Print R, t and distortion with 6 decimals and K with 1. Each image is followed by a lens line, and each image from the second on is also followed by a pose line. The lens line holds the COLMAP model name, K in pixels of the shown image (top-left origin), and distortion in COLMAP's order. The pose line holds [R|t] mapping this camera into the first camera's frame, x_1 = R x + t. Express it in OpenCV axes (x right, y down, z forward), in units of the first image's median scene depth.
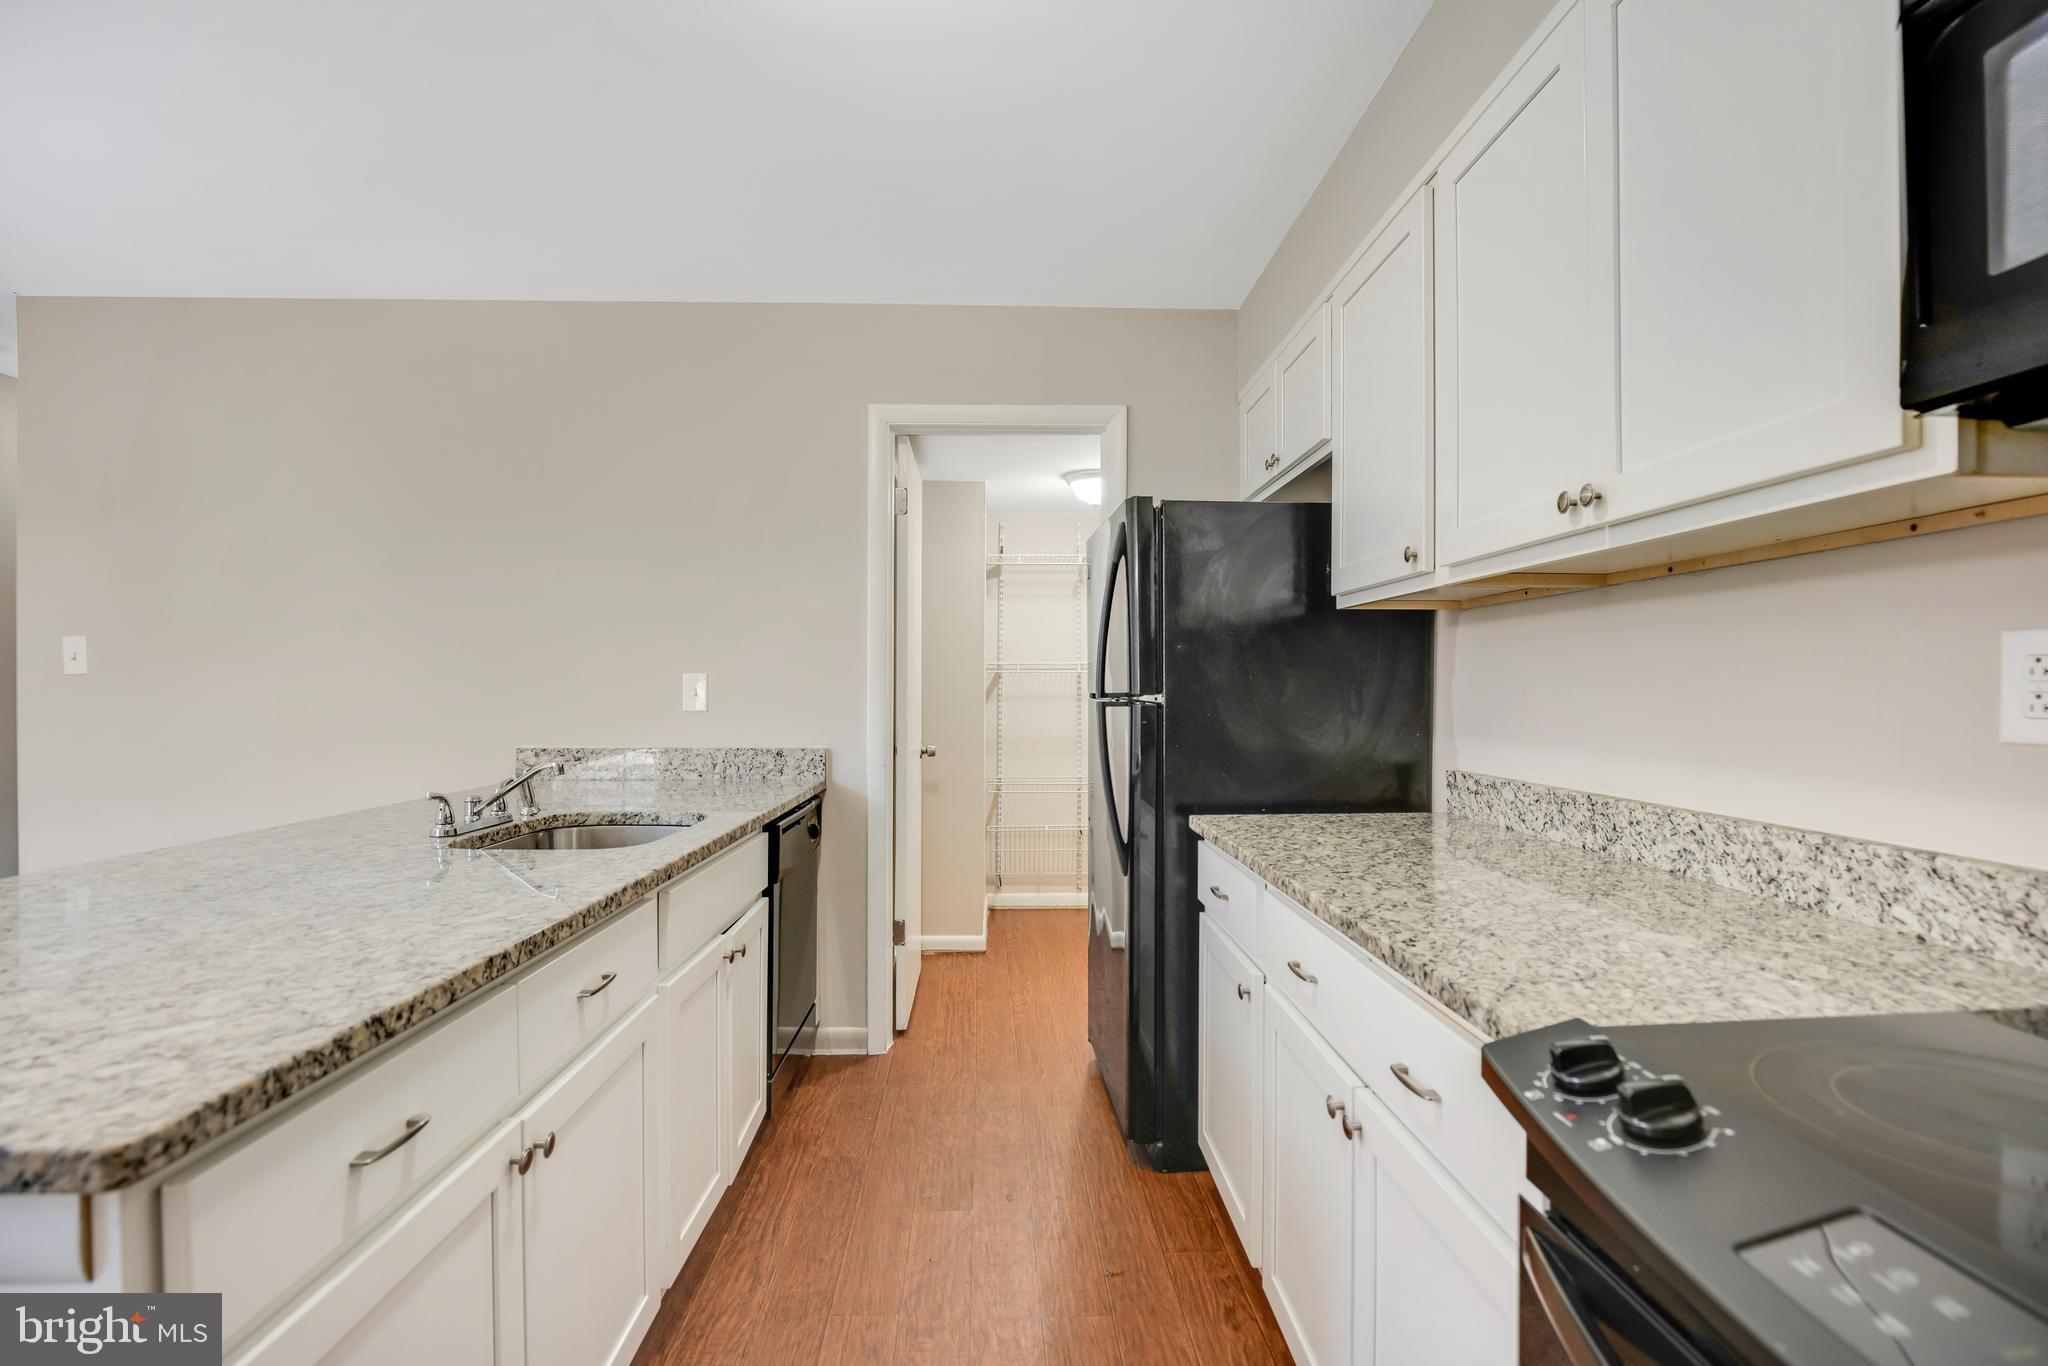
lens RADIAL K [[964.5, 0, 1047.3], [0, 964.5, 690.4], [0, 0, 1]] dist [-0.030758, 0.004739]
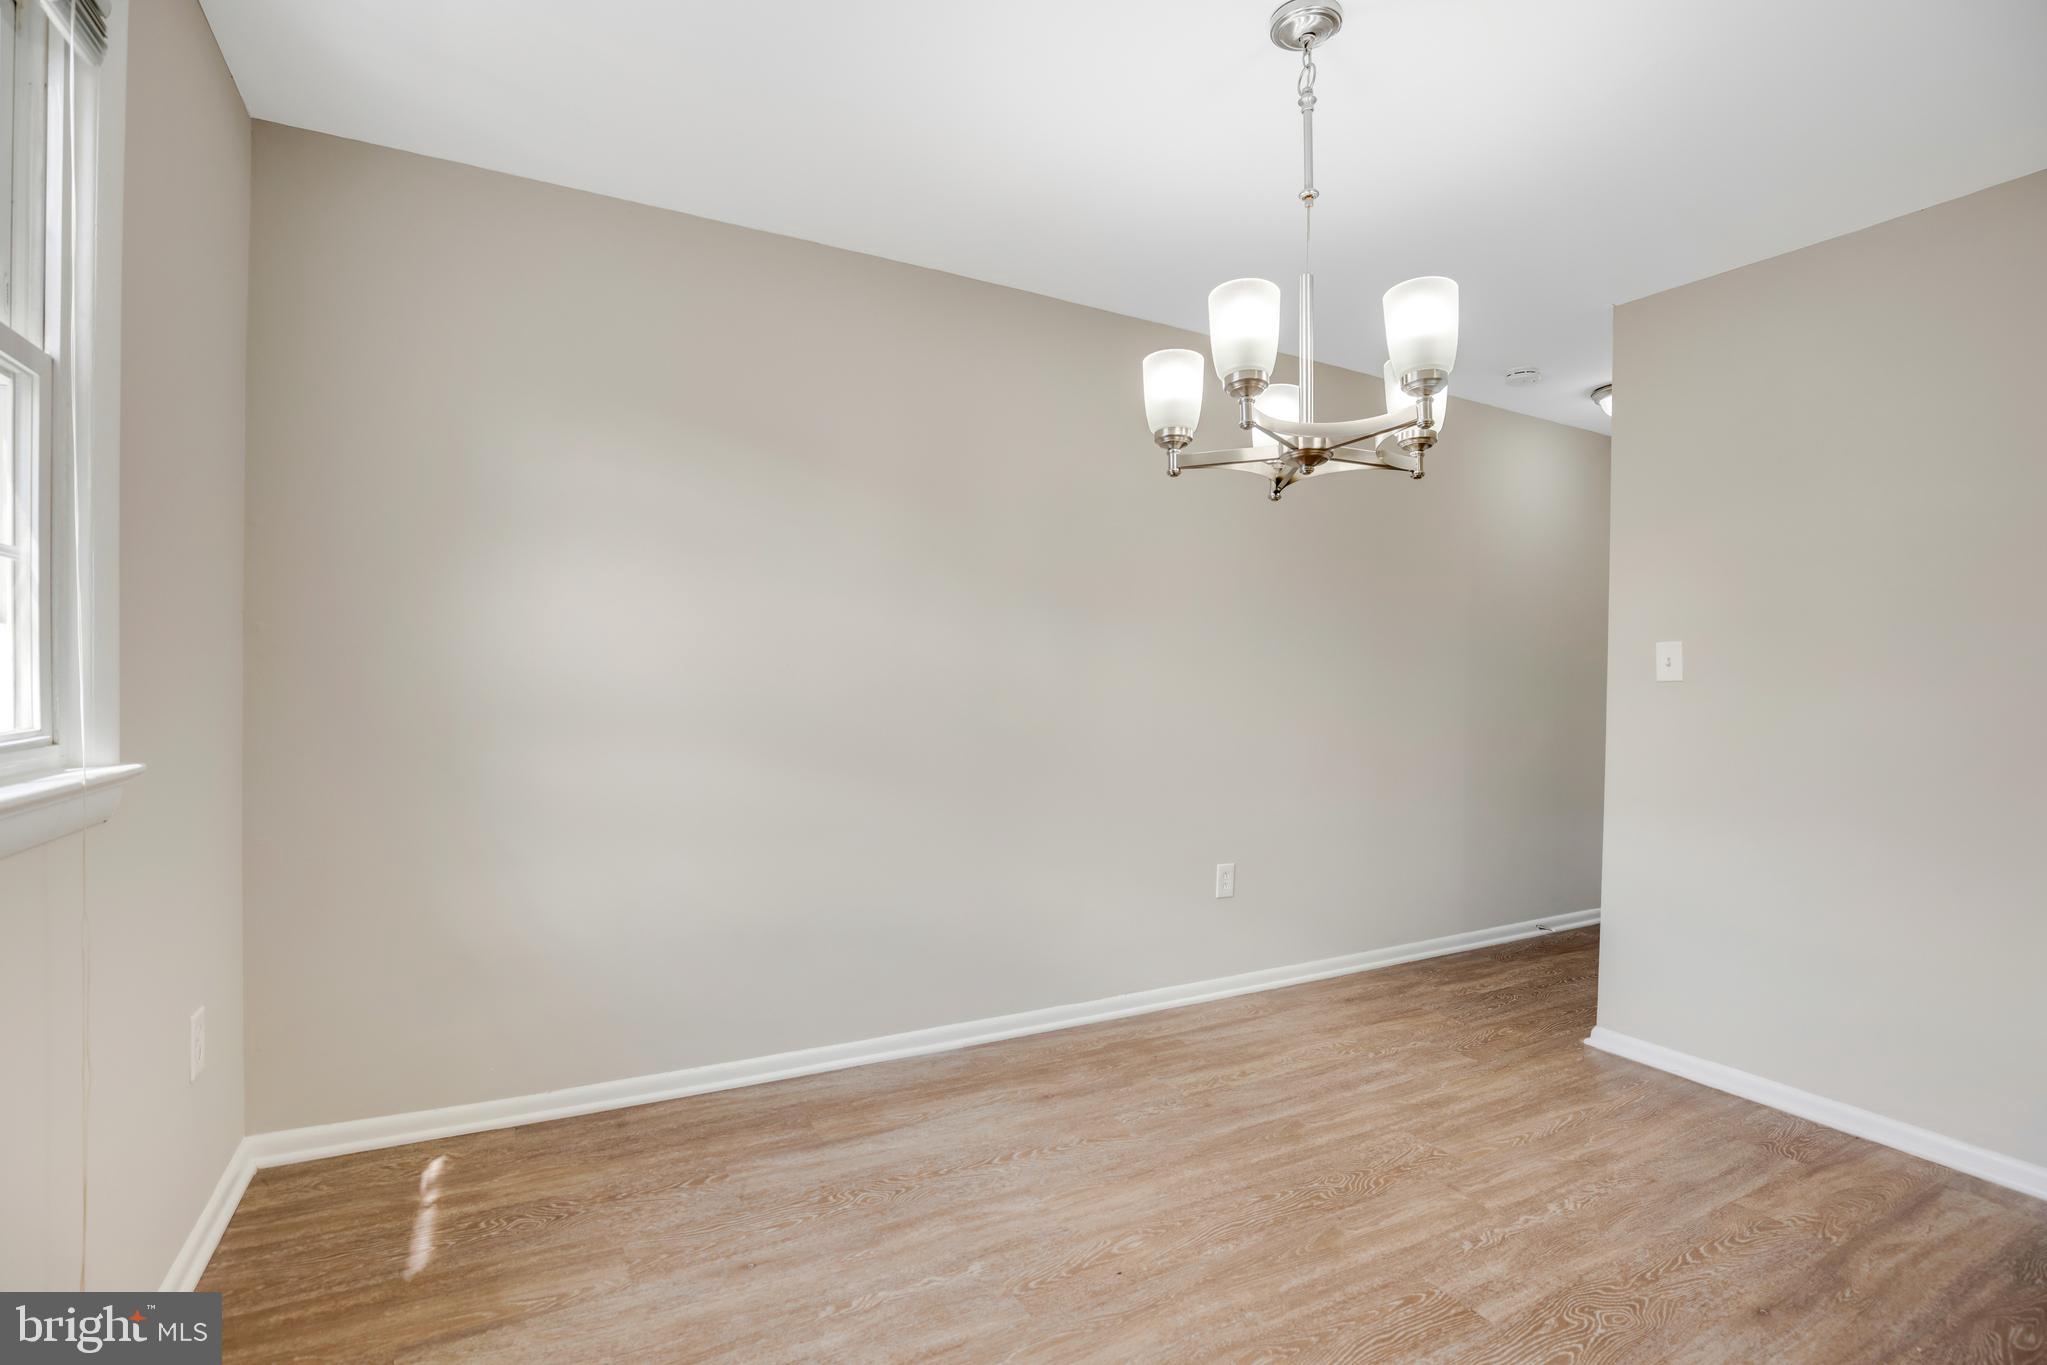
lens RADIAL K [[964.0, 0, 1003.1], [0, 964.0, 661.1], [0, 0, 1]] dist [-0.030758, 0.004739]
pose [[0.430046, -0.015024, -0.902682, -0.681735], [-0.019264, 0.999481, -0.025813, 0.002220], [0.902601, 0.028490, 0.429533, -0.061544]]
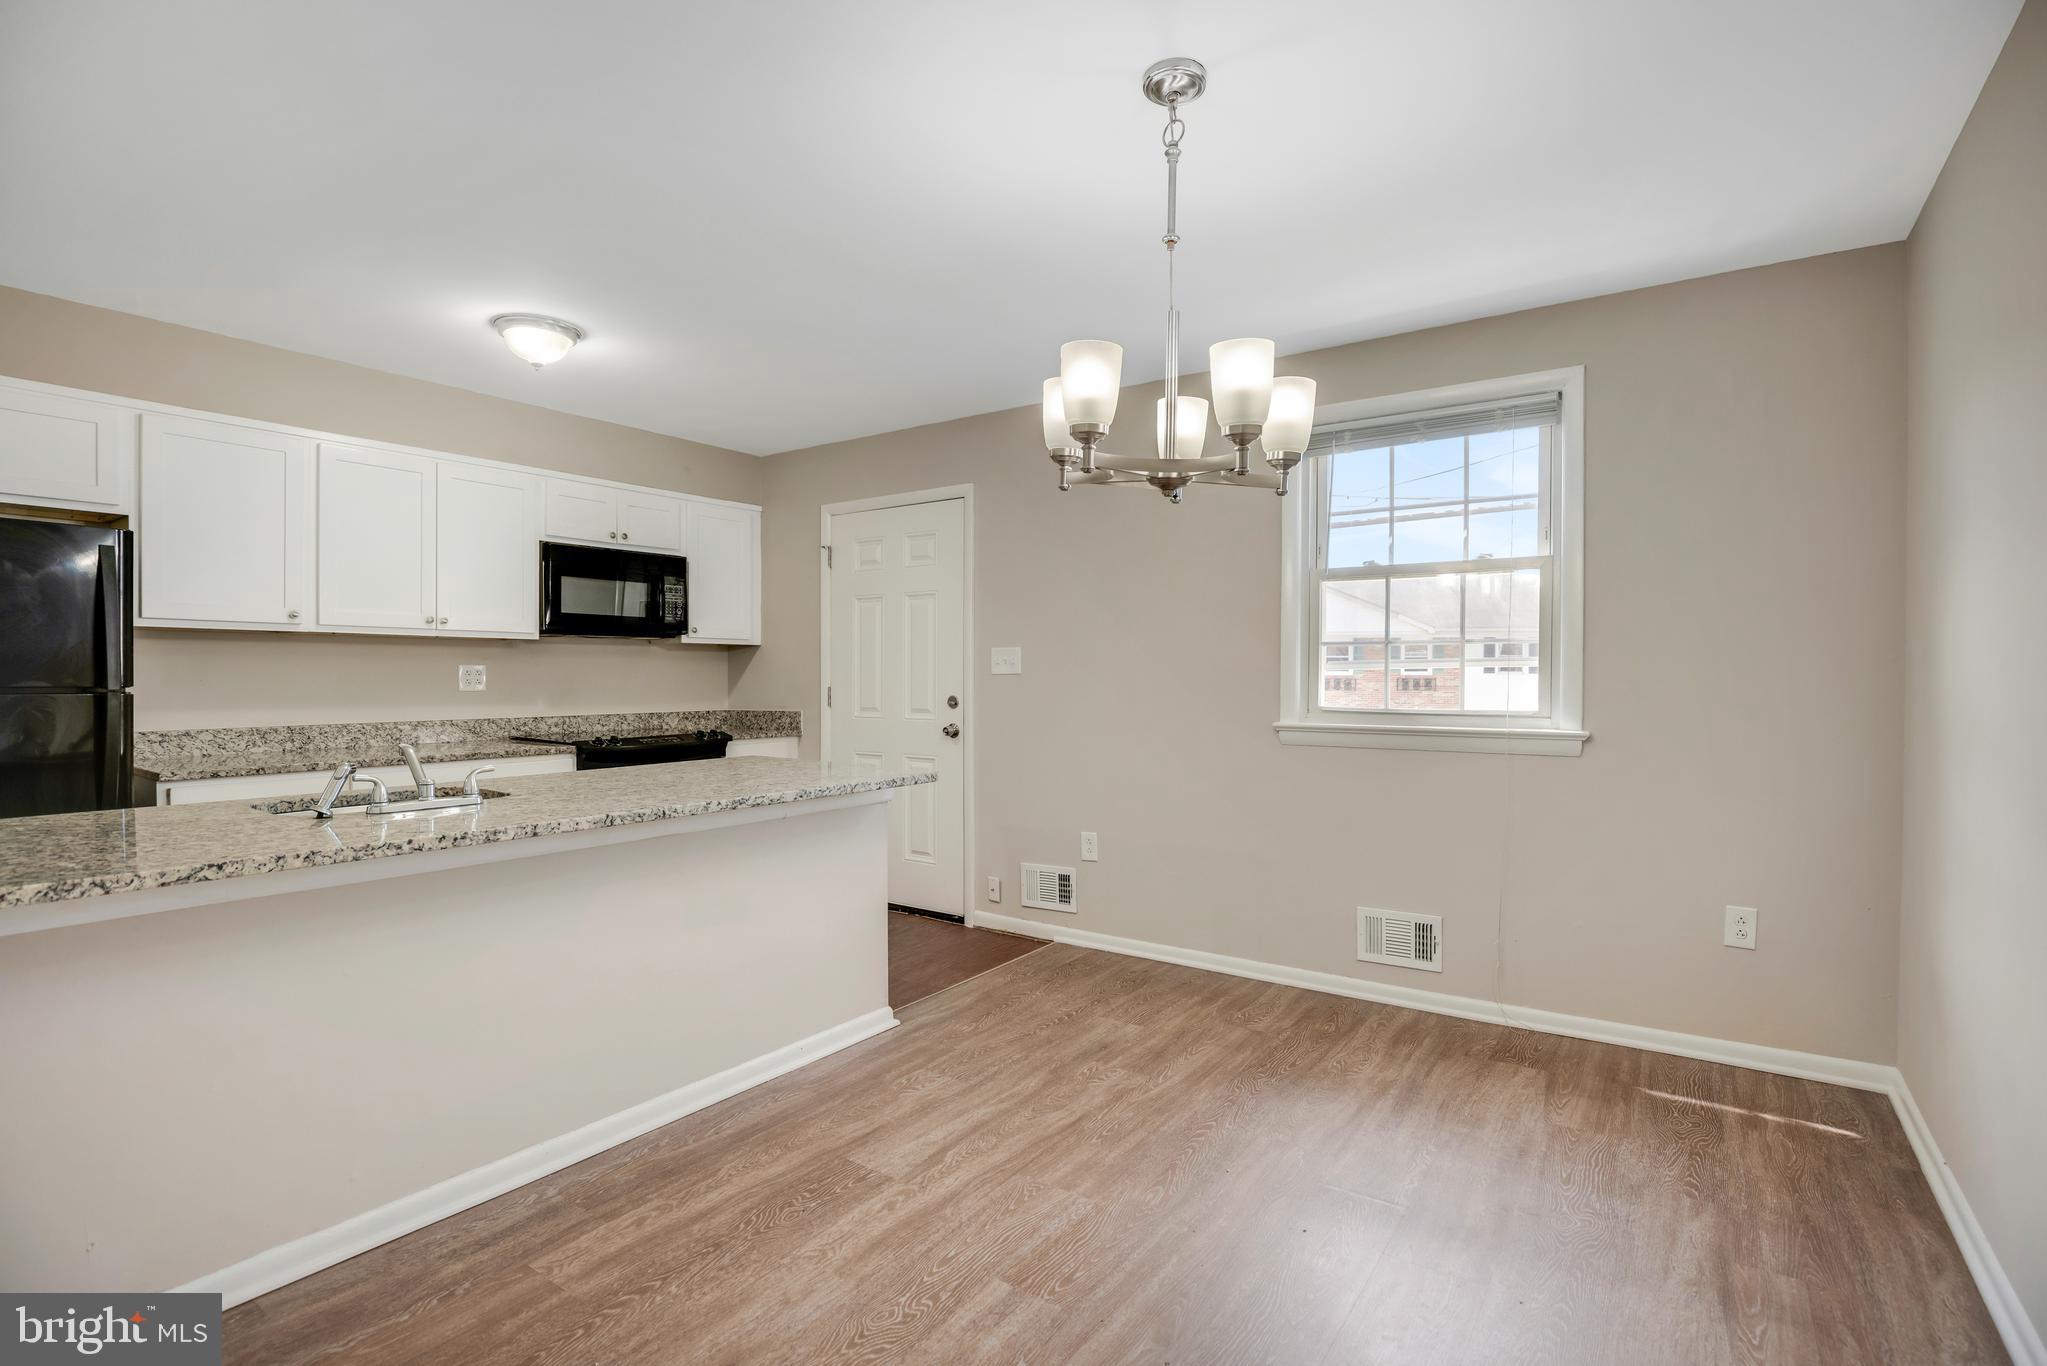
lens RADIAL K [[964.0, 0, 995.3], [0, 964.0, 695.3], [0, 0, 1]] dist [-0.030758, 0.004739]
pose [[-0.776362, -0.019017, 0.630000, -1.882524], [-0.003882, 0.999670, 0.025392, -0.024290], [-0.630275, 0.017268, -0.776180, 1.482200]]
